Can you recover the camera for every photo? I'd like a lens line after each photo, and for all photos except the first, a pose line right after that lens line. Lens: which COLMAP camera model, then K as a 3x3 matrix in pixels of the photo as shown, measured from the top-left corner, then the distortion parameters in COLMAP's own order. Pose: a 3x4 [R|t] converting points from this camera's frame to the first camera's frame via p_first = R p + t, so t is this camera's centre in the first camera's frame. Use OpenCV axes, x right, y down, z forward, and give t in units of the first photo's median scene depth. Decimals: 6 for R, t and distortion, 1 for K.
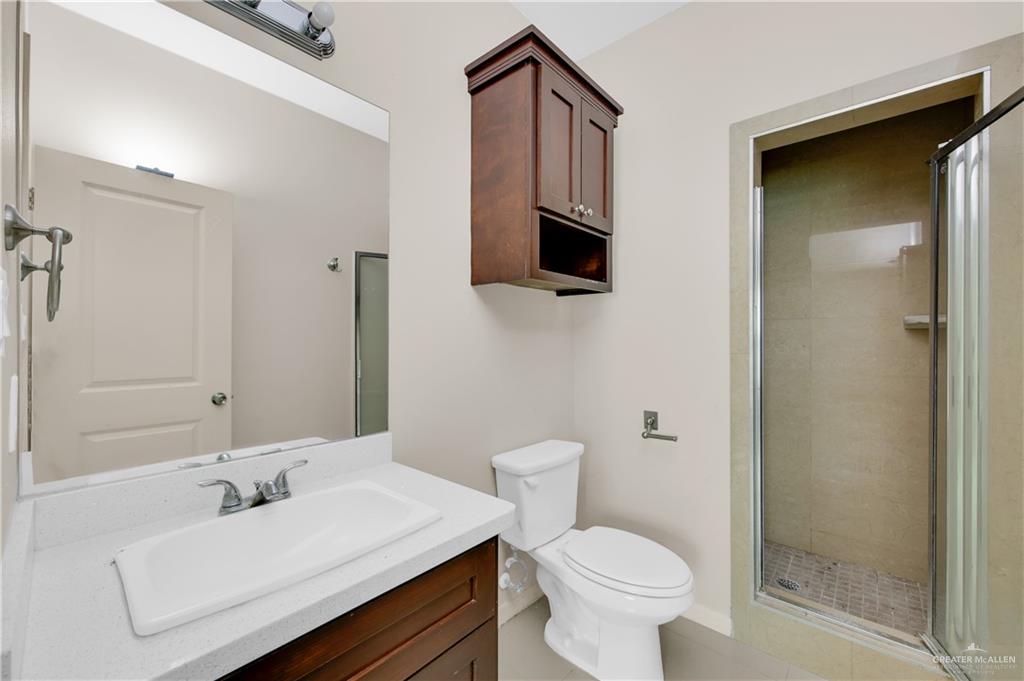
lens RADIAL K [[400.7, 0, 512.2], [0, 400.7, 333.8], [0, 0, 1]] dist [0.000073, 0.000143]
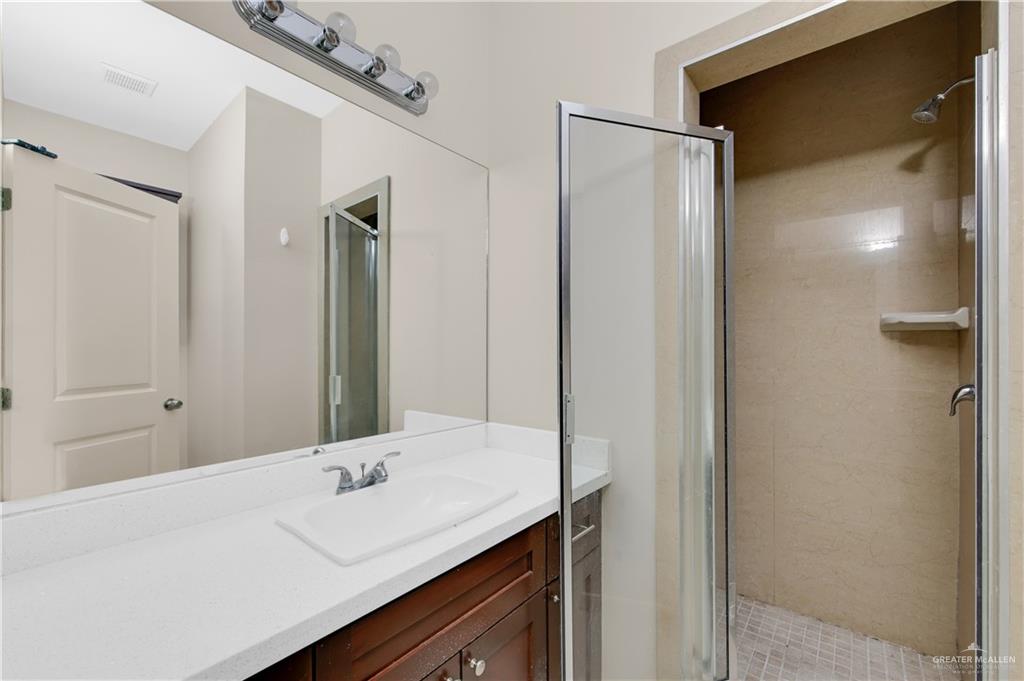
lens RADIAL K [[411.1, 0, 516.4], [0, 411.1, 344.6], [0, 0, 1]] dist [-0.000497, 0.000009]
pose [[0.999647, -0.010094, 0.024591, -0.174551], [0.009853, 0.999902, 0.009917, -0.005802], [-0.024689, -0.009671, 0.999648, -0.201526]]
